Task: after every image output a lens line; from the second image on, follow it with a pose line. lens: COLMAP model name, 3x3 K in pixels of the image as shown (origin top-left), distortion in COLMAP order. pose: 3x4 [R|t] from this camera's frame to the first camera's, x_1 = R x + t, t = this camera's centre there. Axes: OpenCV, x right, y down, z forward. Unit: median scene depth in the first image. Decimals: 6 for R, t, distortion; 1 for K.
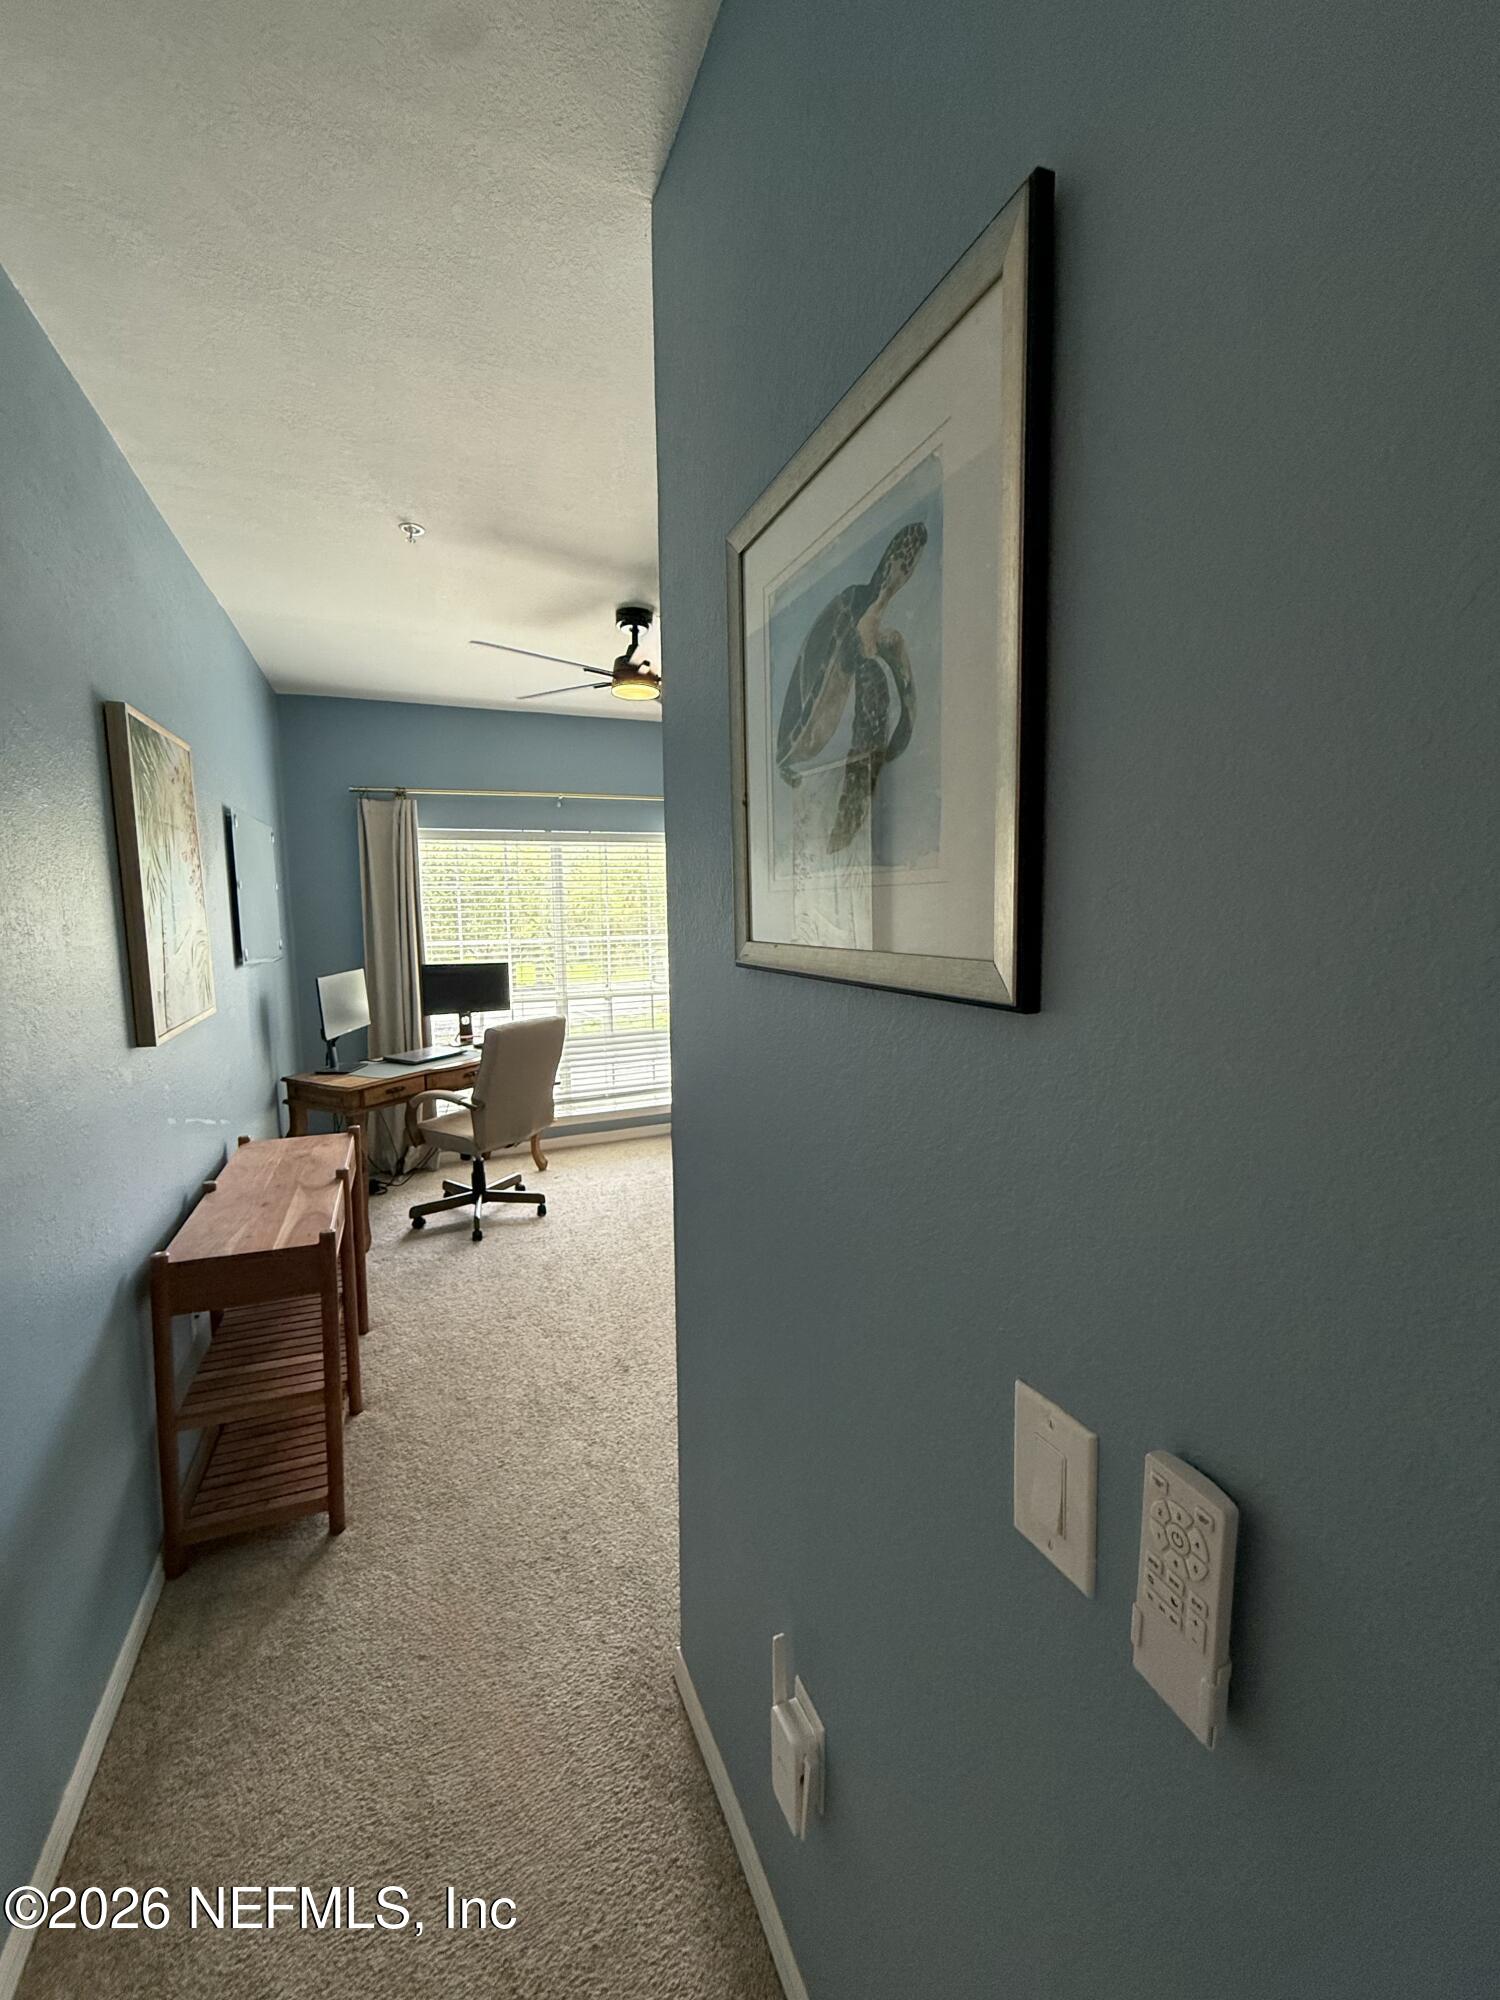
lens RADIAL K [[795.9, 0, 747.6], [0, 795.9, 993.3], [0, 0, 1]] dist [-0.001057, -0.000125]
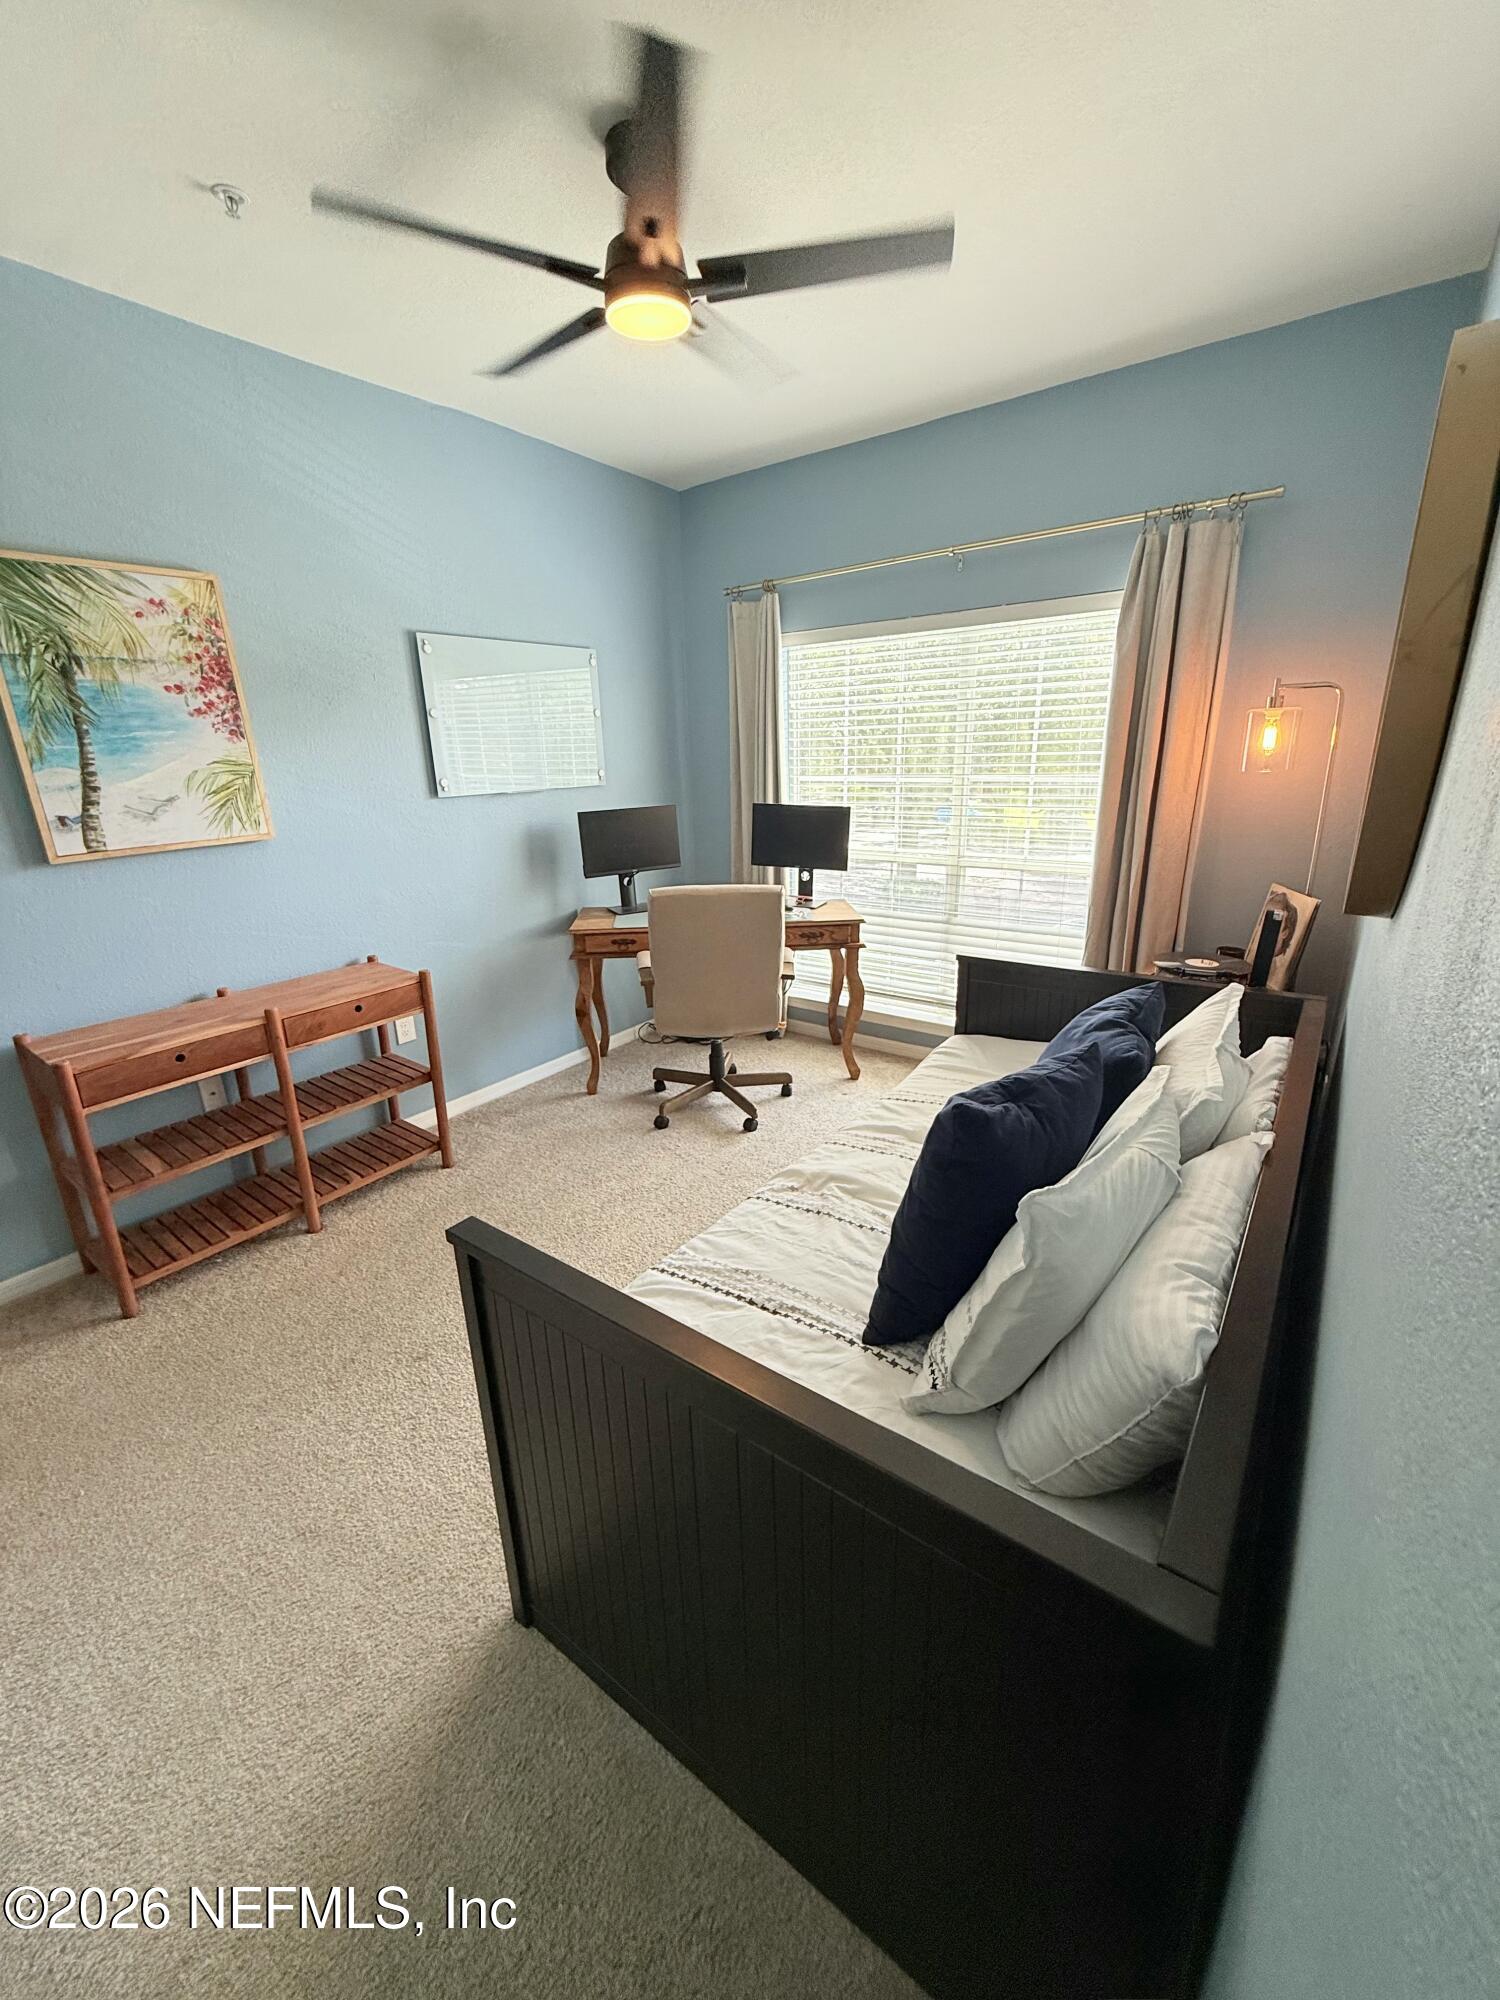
lens RADIAL K [[801.7, 0, 750.0], [0, 801.7, 1000.0], [0, 0, 1]] dist [0.000381, -0.000020]
pose [[0.504685, 0.259927, -0.823244, 0.343215], [-0.074927, 0.963187, 0.258178, -0.054161], [0.860046, -0.068615, 0.505581, 0.538751]]
